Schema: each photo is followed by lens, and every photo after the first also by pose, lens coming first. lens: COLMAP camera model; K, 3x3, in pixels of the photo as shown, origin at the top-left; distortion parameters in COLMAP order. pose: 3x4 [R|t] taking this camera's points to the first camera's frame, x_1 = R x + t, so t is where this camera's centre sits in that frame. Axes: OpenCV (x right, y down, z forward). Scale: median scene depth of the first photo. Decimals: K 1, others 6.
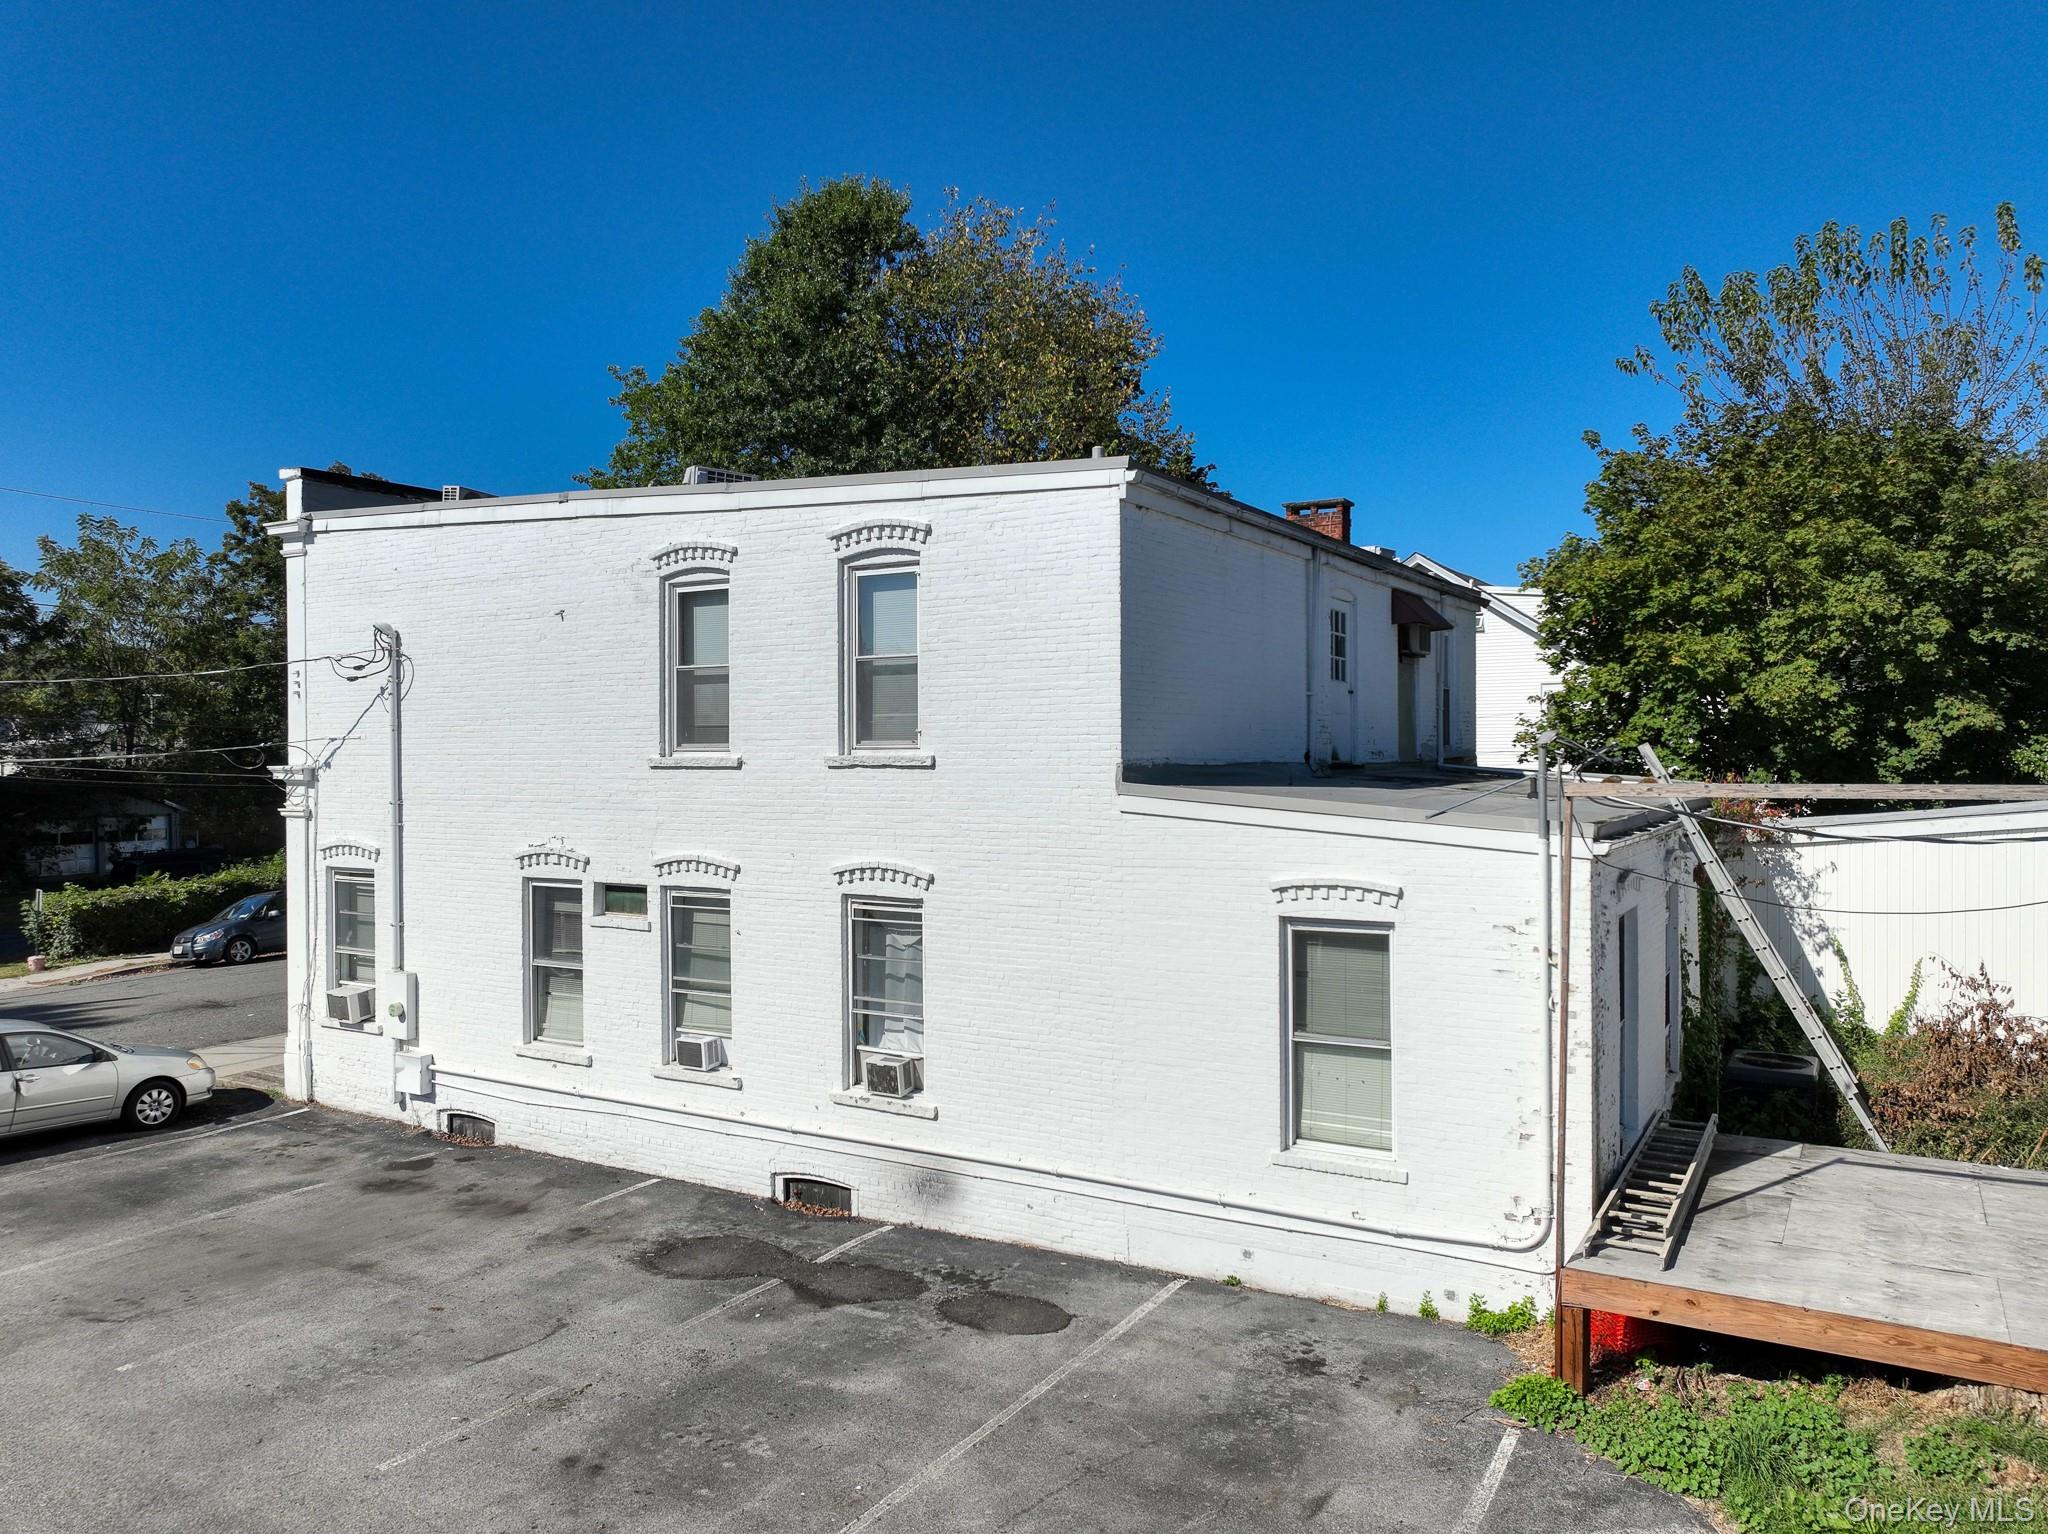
lens RADIAL K [[1442.9, 0, 1021.7], [0, 1442.9, 755.9], [0, 0, 1]] dist [-0.007038, 0.026295]
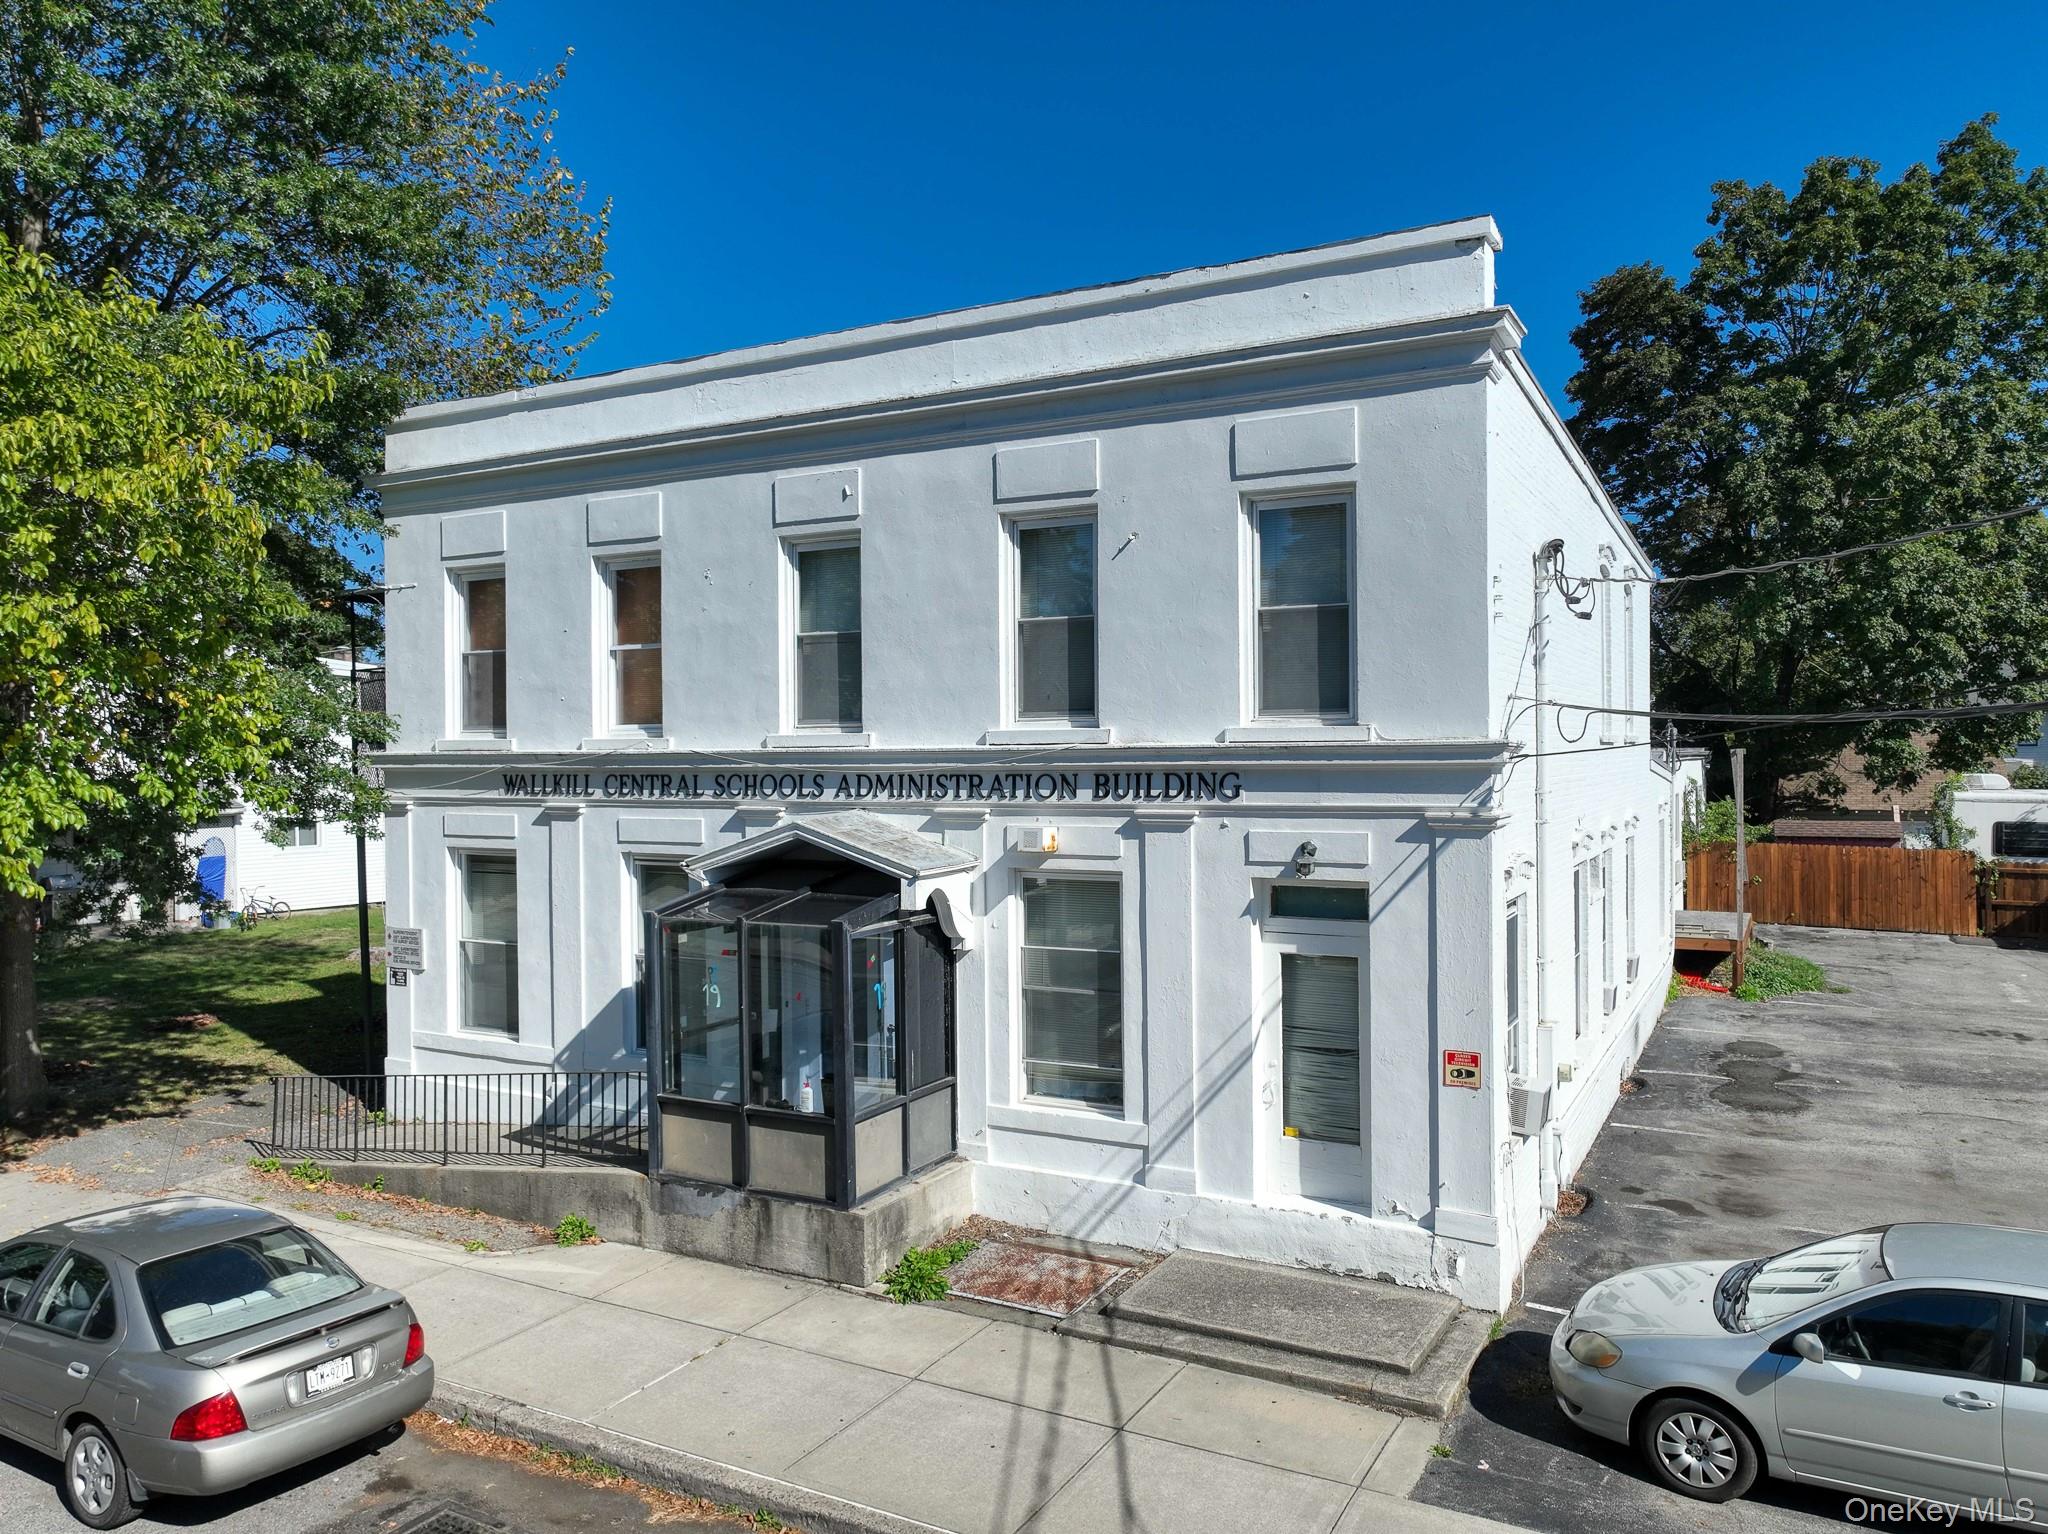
lens RADIAL K [[1442.9, 0, 1038.7], [0, 1442.9, 757.9], [0, 0, 1]] dist [-0.007038, 0.026295]
pose [[-0.053557, 0.005052, 0.998552, -1.360381], [0.012400, 0.999913, -0.004394, 0.019462], [-0.998488, 0.012147, -0.053615, 1.540600]]
